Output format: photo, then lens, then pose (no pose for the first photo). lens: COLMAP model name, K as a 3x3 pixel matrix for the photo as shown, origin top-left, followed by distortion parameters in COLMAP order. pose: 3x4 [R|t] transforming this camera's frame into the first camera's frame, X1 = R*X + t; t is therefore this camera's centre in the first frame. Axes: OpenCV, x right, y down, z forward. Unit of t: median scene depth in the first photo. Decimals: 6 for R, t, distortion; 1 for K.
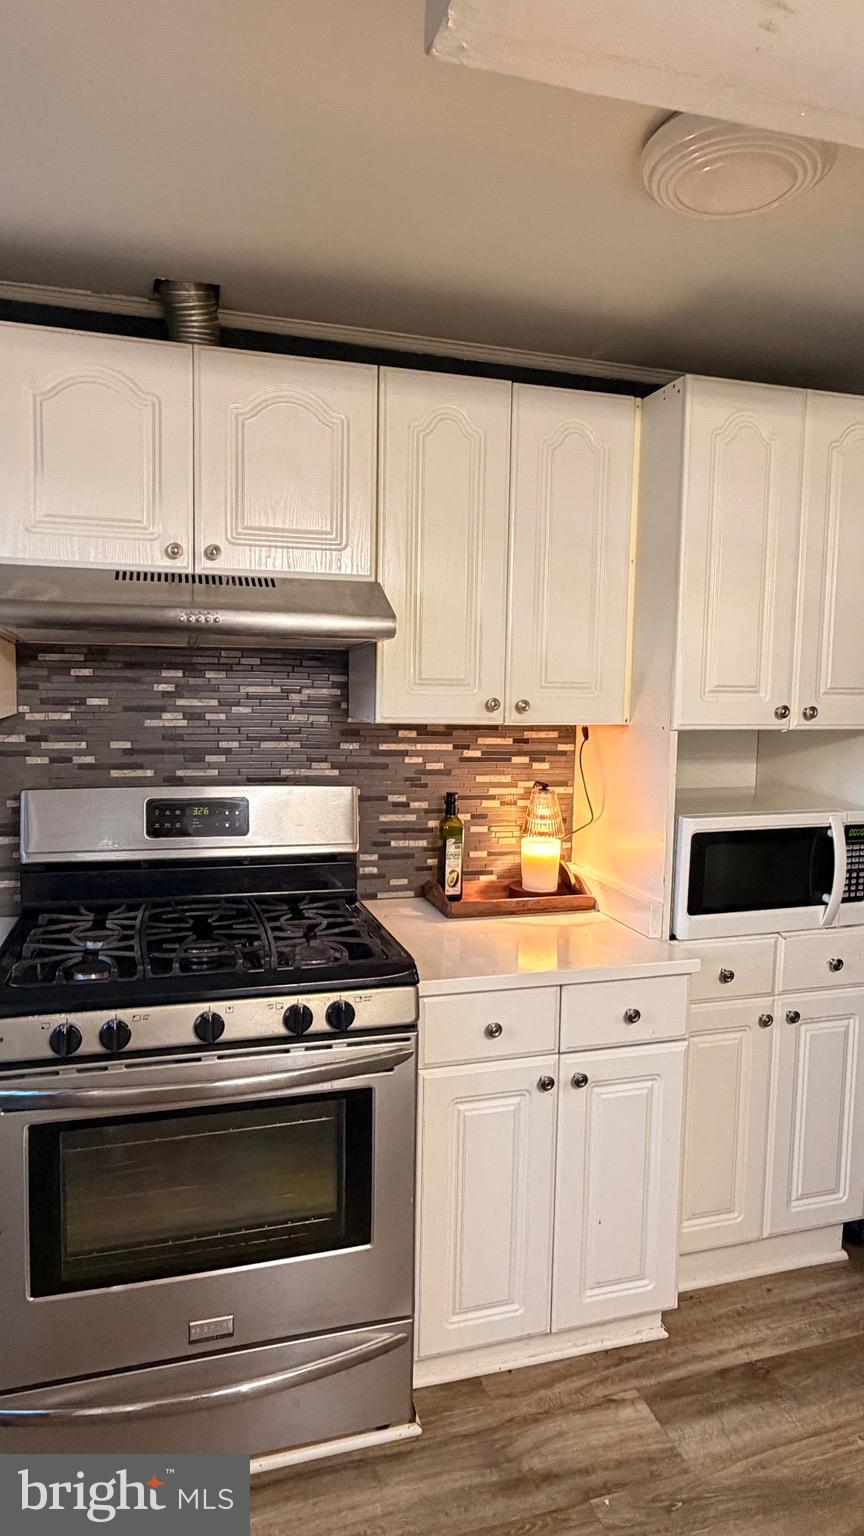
lens RADIAL K [[903.1, 0, 432.0], [0, 903.1, 768.0], [0, 0, 1]] dist [0.001080, 0.000191]
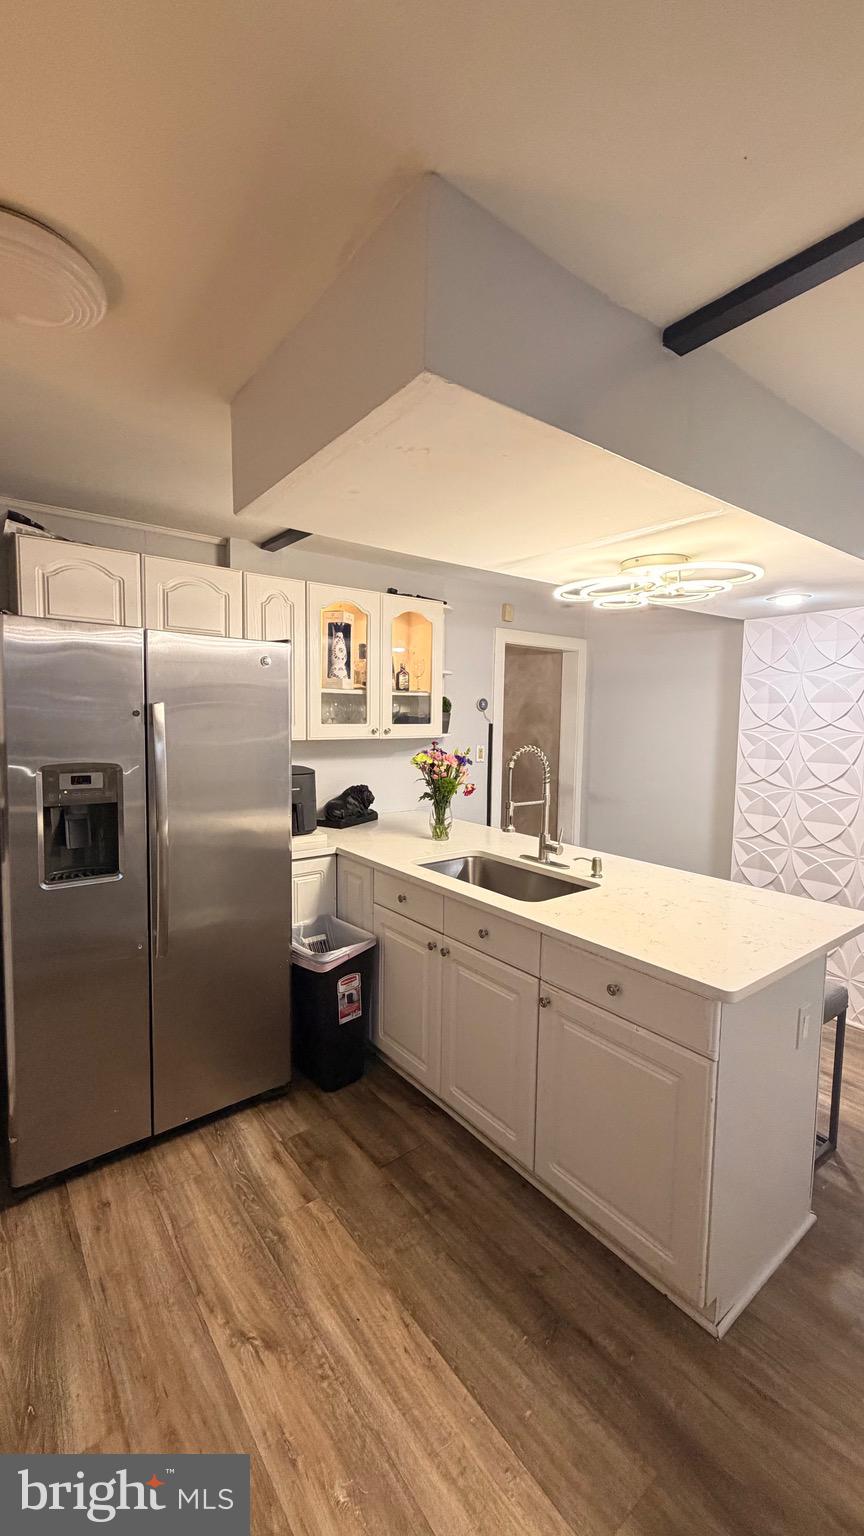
lens RADIAL K [[613.4, 0, 432.1], [0, 613.4, 759.4], [0, 0, 1]] dist [0.002087, -0.000337]
pose [[-0.359305, -0.093858, 0.928489, -0.443913], [0.067078, 0.989759, 0.126009, -0.065802], [-0.930806, 0.107557, -0.349329, 0.540912]]
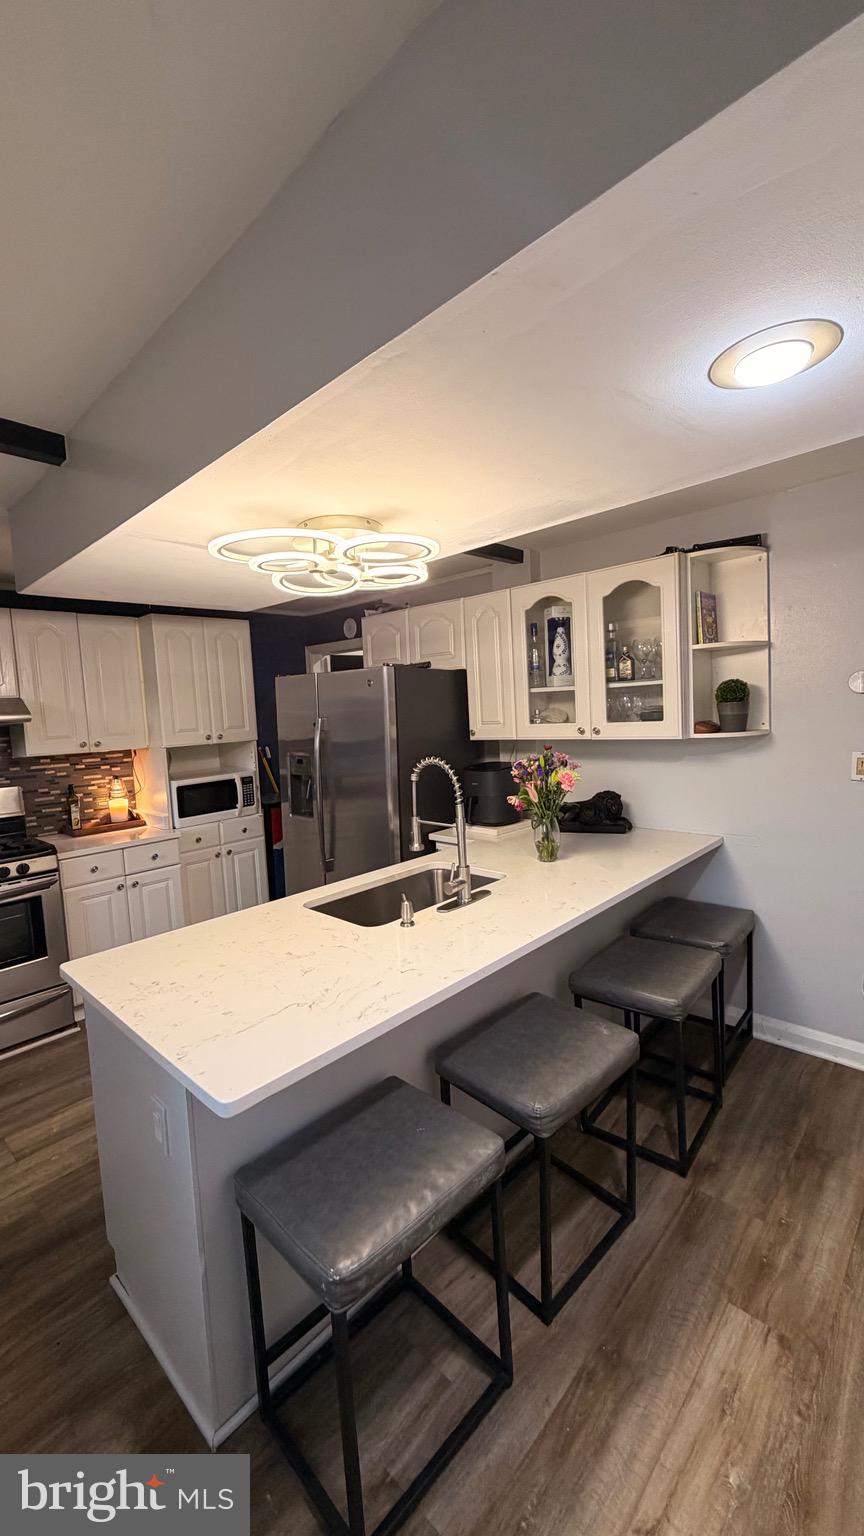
lens RADIAL K [[613.4, 0, 432.1], [0, 613.4, 759.4], [0, 0, 1]] dist [0.002087, -0.000337]
pose [[0.866775, -0.103046, 0.487938, 0.068774], [0.112919, 0.993561, 0.009238, 0.058422], [-0.485748, 0.047090, 0.872829, -0.870526]]
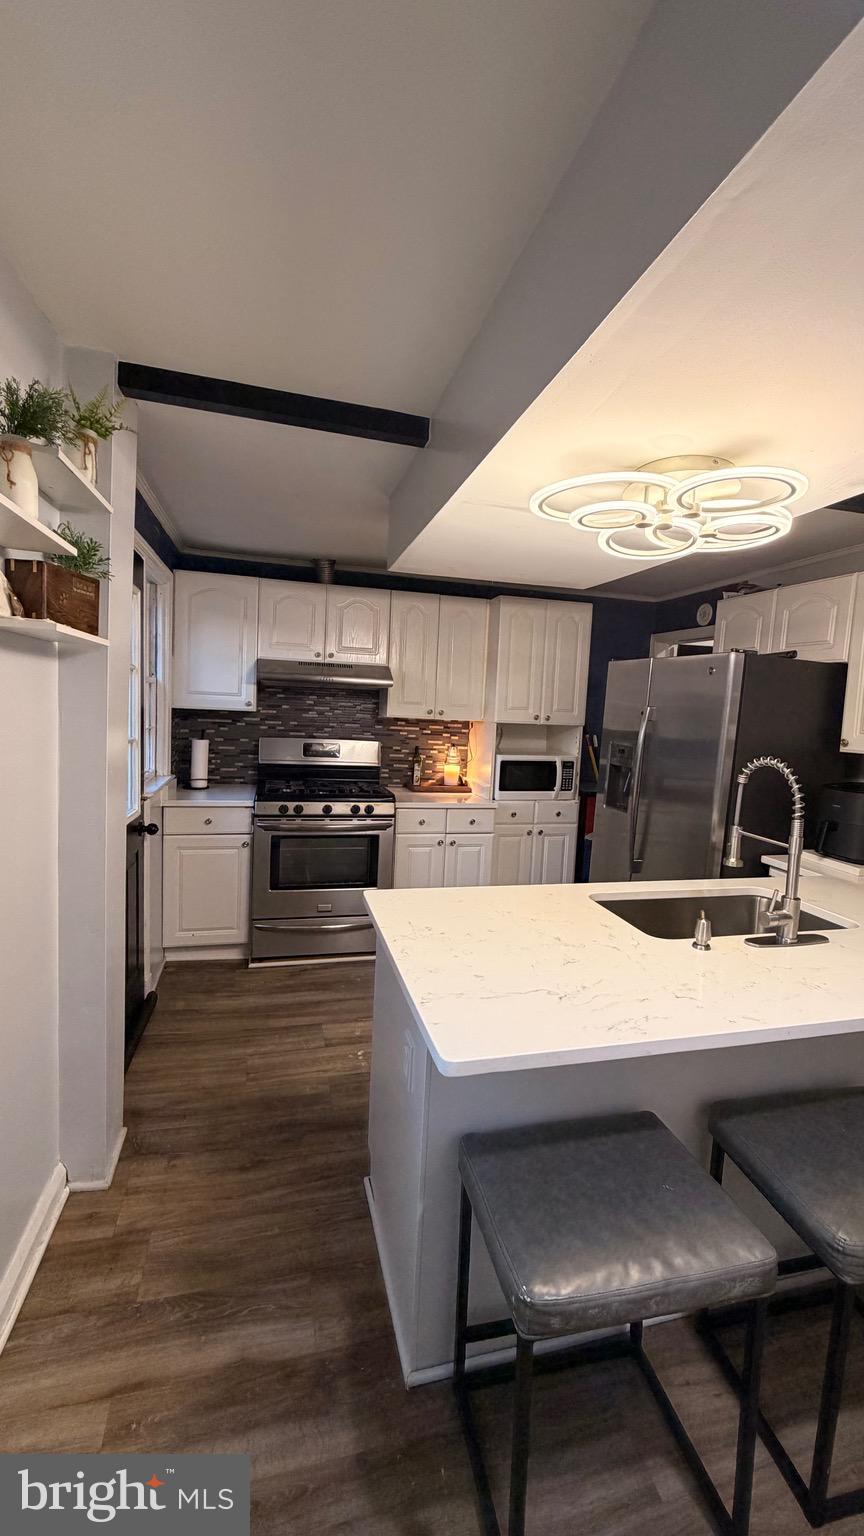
lens RADIAL K [[613.4, 0, 432.1], [0, 613.4, 759.4], [0, 0, 1]] dist [0.002087, -0.000337]
pose [[0.999021, 0.030489, -0.032057, 0.133714], [-0.030771, 0.999491, -0.008364, 0.086792], [0.031785, 0.009342, 0.999451, -0.829298]]
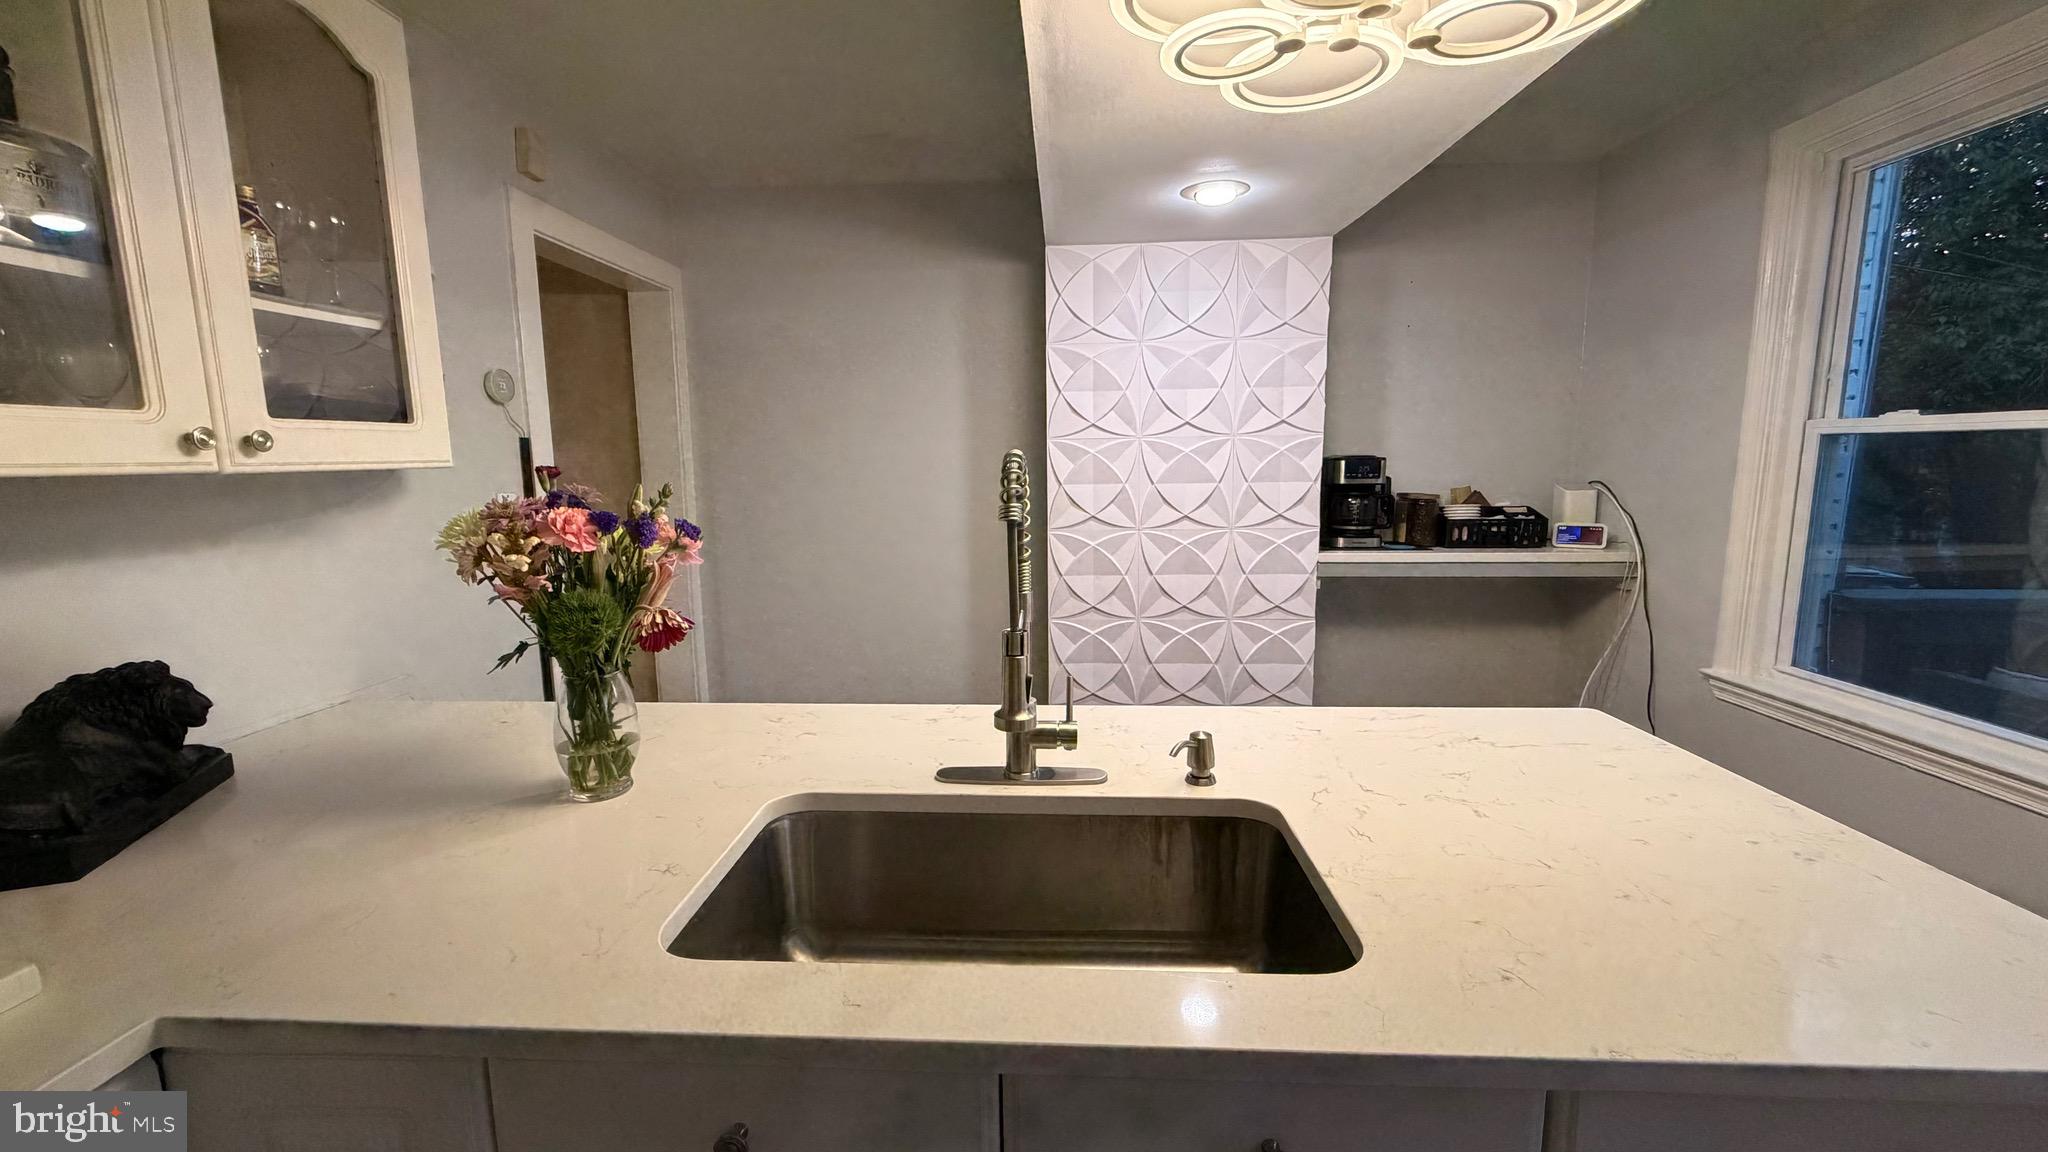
lens RADIAL K [[817.9, 0, 1019.1], [0, 817.9, 578.6], [0, 0, 1]] dist [0.002087, -0.000337]
pose [[-0.940182, -0.057667, 0.335755, 0.373587], [0.026561, 0.970160, 0.241005, 0.020644], [-0.339634, 0.235507, -0.910596, 0.439335]]
